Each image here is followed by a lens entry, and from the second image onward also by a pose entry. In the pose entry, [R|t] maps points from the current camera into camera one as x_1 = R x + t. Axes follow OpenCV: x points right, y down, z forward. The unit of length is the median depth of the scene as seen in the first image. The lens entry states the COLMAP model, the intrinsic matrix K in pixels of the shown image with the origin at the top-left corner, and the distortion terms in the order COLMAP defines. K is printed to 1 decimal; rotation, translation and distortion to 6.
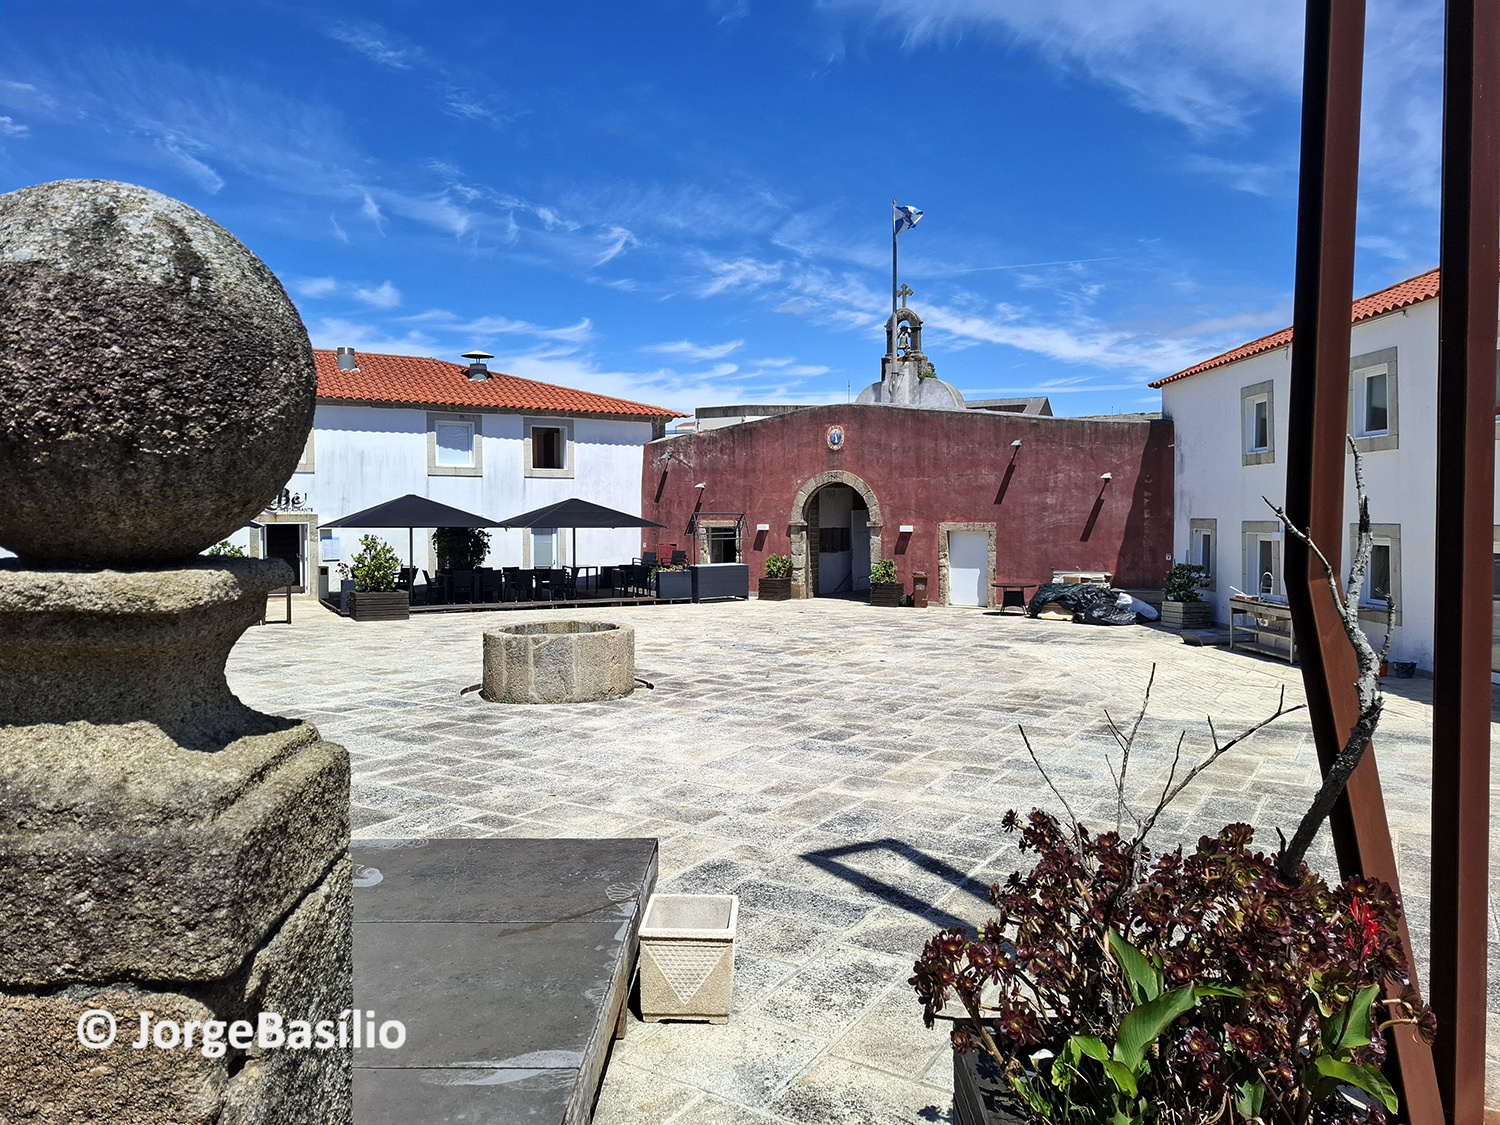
lens RADIAL K [[1004.1, 0, 752.1], [0, 1004.1, 552.6], [0, 0, 1]] dist [0.012265, 0.004589]
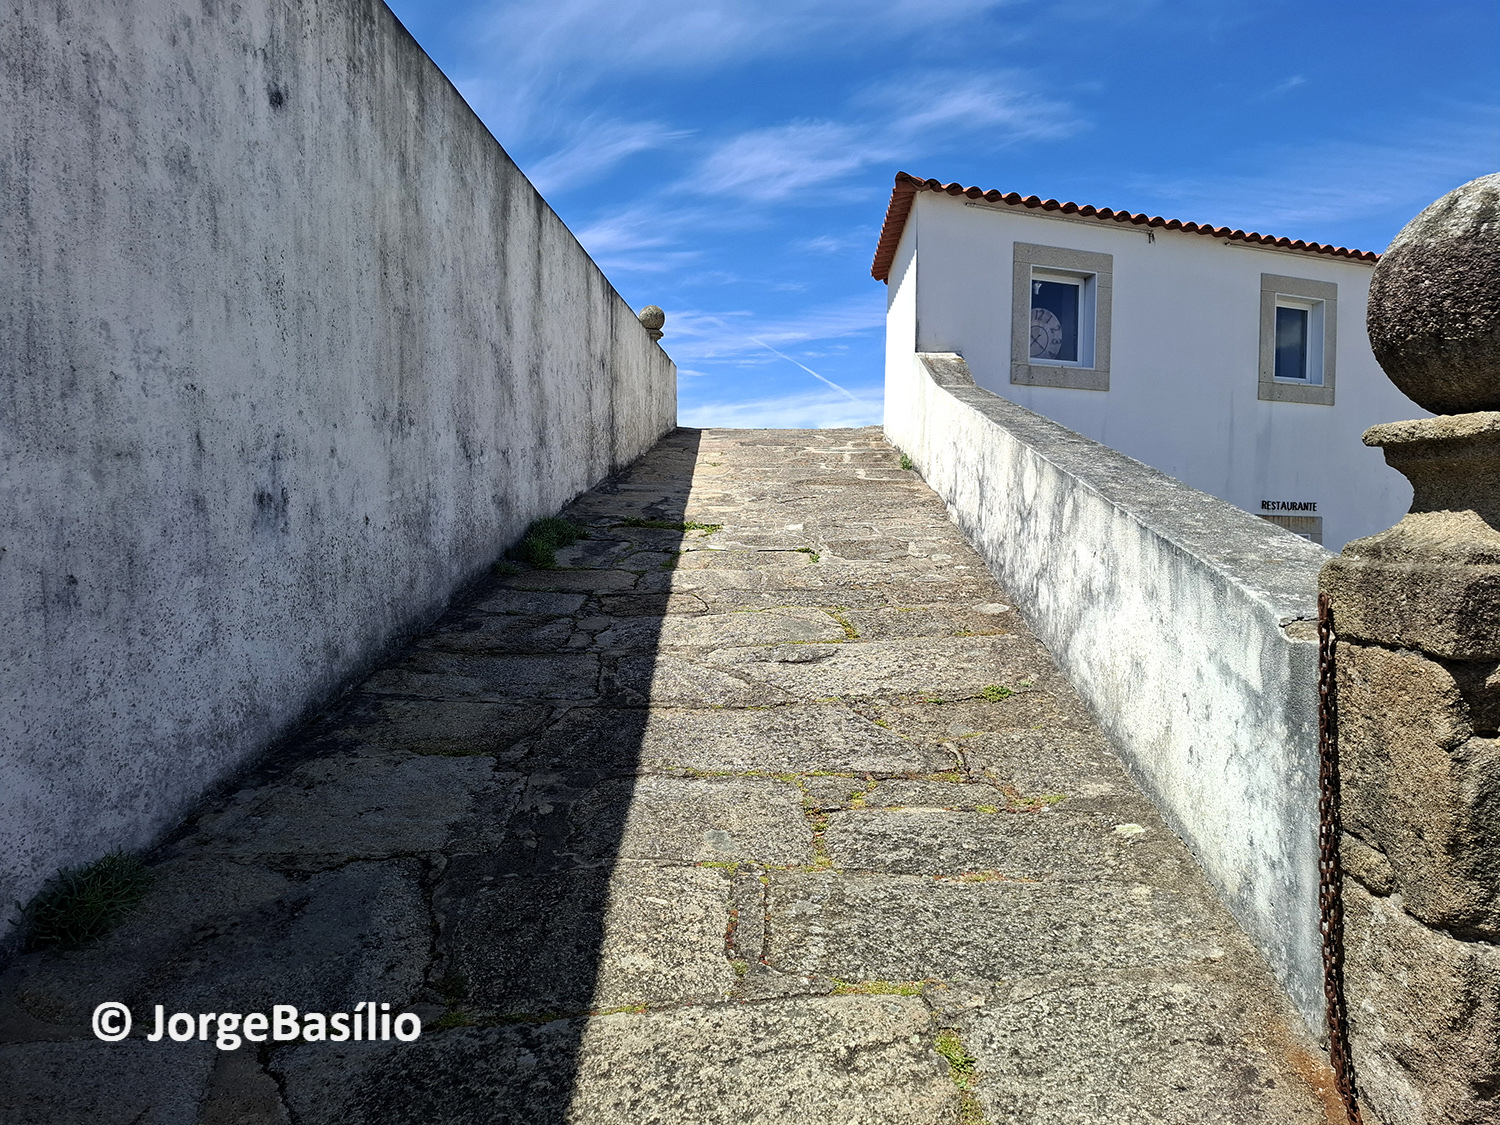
lens RADIAL K [[1004.1, 0, 752.3], [0, 1004.1, 561.0], [0, 0, 1]] dist [0.012265, 0.004589]
pose [[-0.100658, 0.042092, -0.994030, 1.204283], [-0.043963, 0.997941, 0.046709, 0.240746], [0.993949, 0.048402, -0.098600, 0.032692]]
